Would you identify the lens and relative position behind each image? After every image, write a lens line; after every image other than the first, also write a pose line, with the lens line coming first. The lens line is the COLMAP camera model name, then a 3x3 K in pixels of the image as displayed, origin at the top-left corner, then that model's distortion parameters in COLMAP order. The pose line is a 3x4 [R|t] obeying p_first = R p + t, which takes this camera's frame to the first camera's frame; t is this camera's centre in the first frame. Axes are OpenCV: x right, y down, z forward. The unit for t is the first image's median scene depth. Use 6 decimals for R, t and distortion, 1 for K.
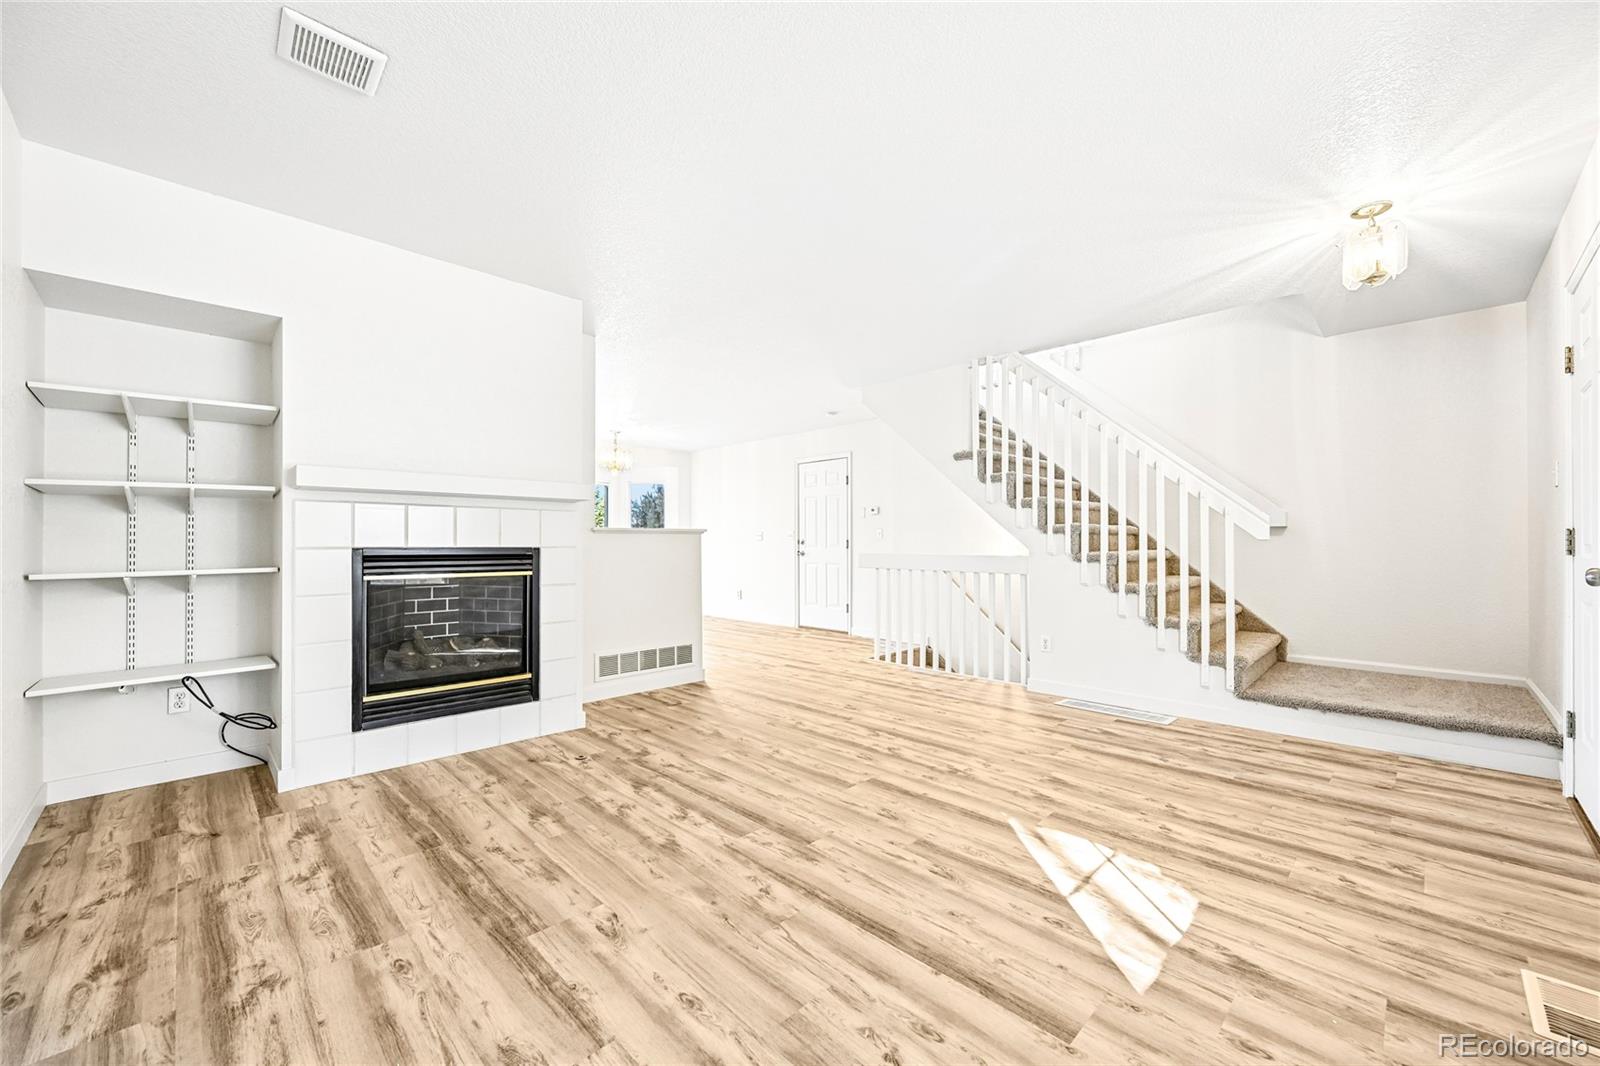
lens RADIAL K [[624.0, 0, 803.2], [0, 624.0, 543.2], [0, 0, 1]] dist [-0.001976, 0.000026]
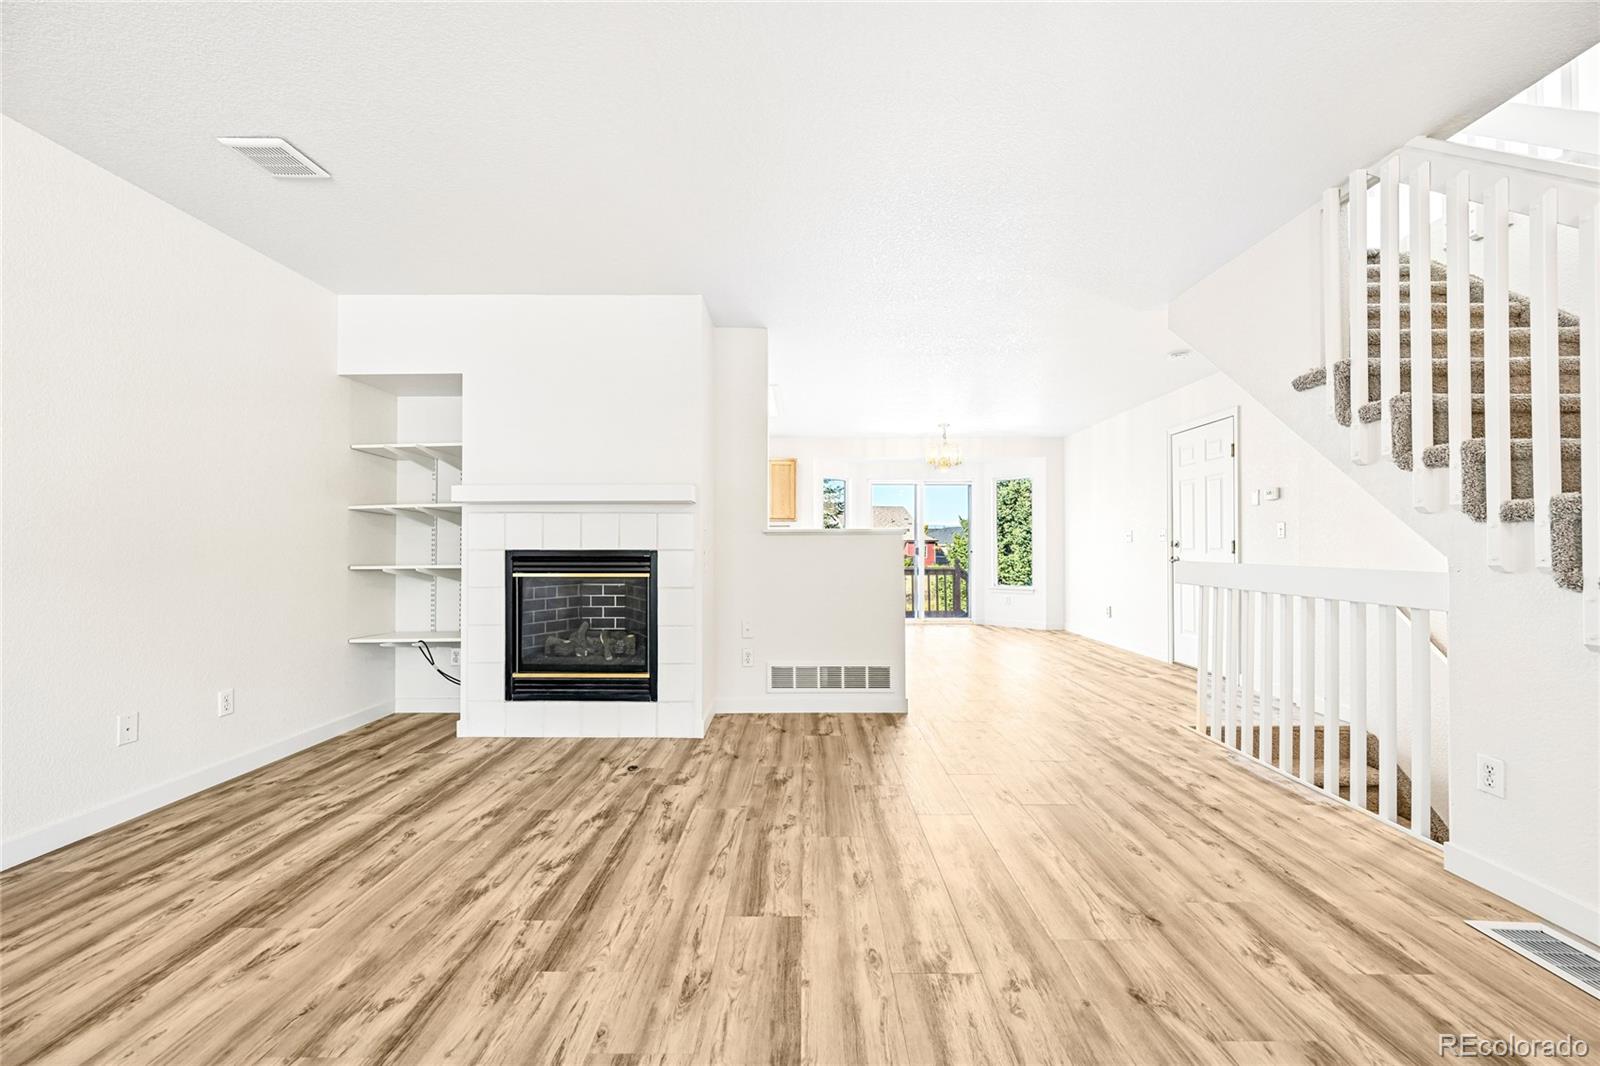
lens RADIAL K [[624.0, 0, 803.2], [0, 624.0, 543.2], [0, 0, 1]] dist [-0.001976, 0.000026]
pose [[0.705410, -0.004664, -0.708784, 0.562969], [0.001245, 0.999985, -0.005341, 0.001593], [0.708799, 0.002885, 0.705405, 0.554957]]
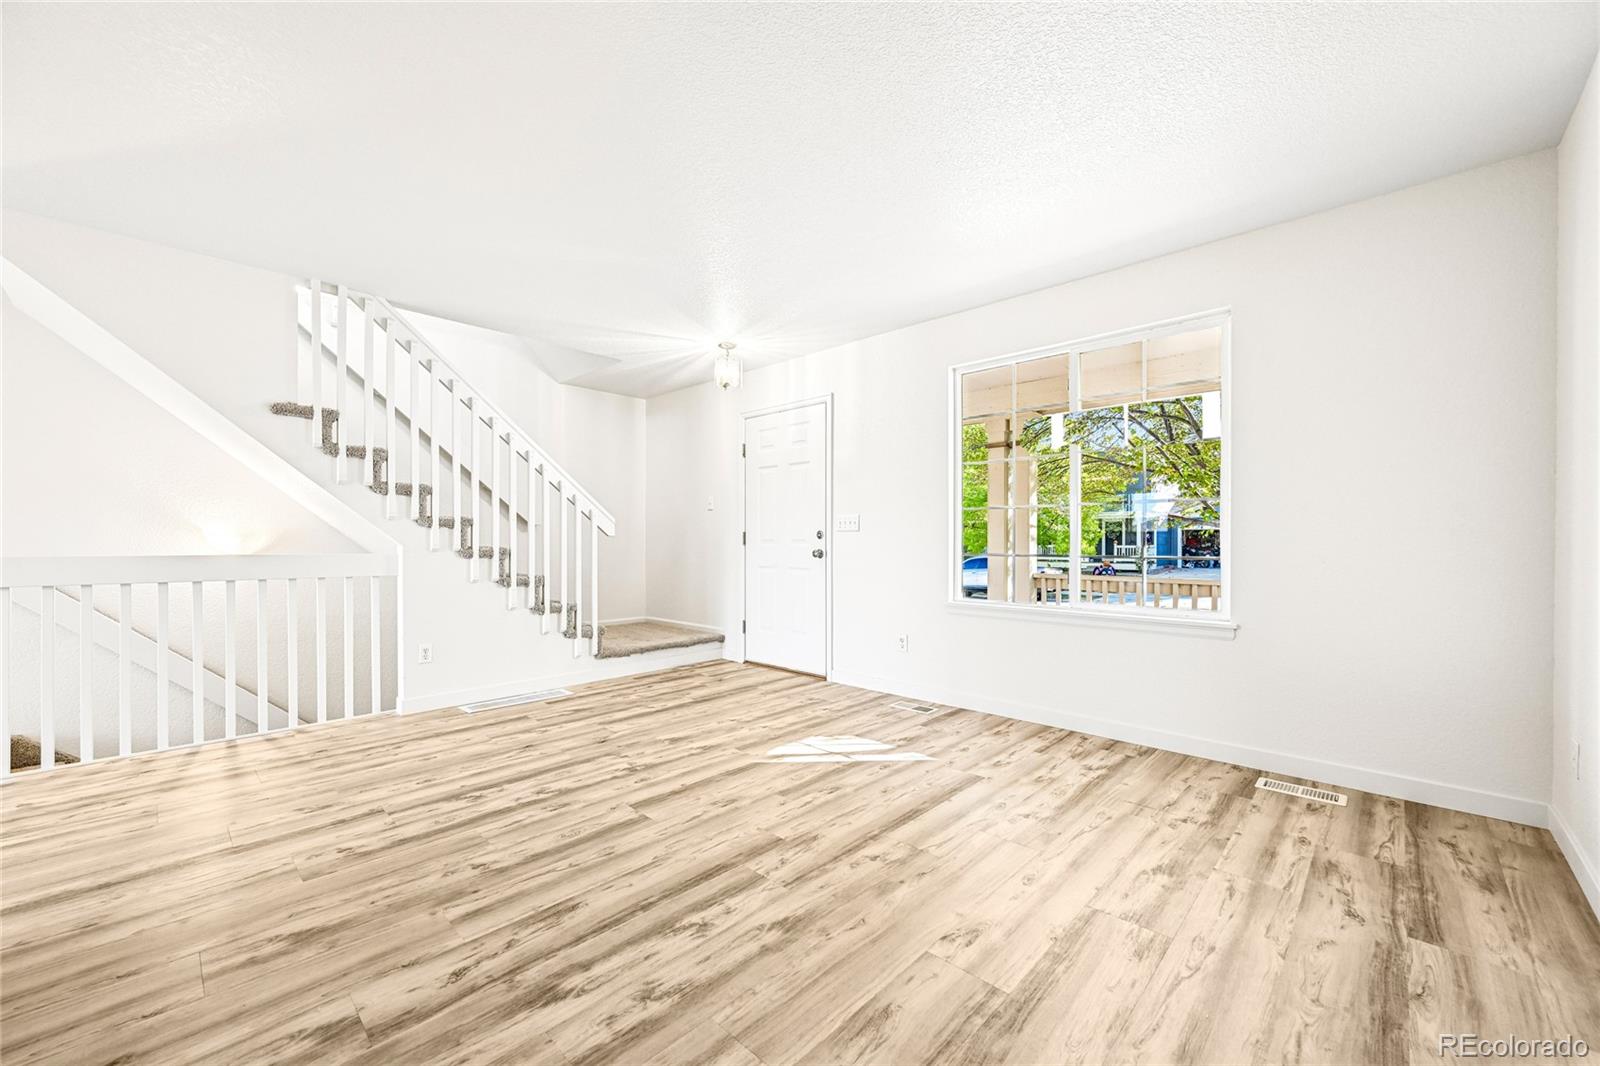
lens RADIAL K [[624.0, 0, 803.2], [0, 624.0, 543.2], [0, 0, 1]] dist [-0.001976, 0.000026]
pose [[-0.025841, -0.003472, 0.999660, -0.770157], [-0.002737, 0.999990, 0.003402, 0.004363], [-0.999662, -0.002648, -0.025851, 0.778255]]
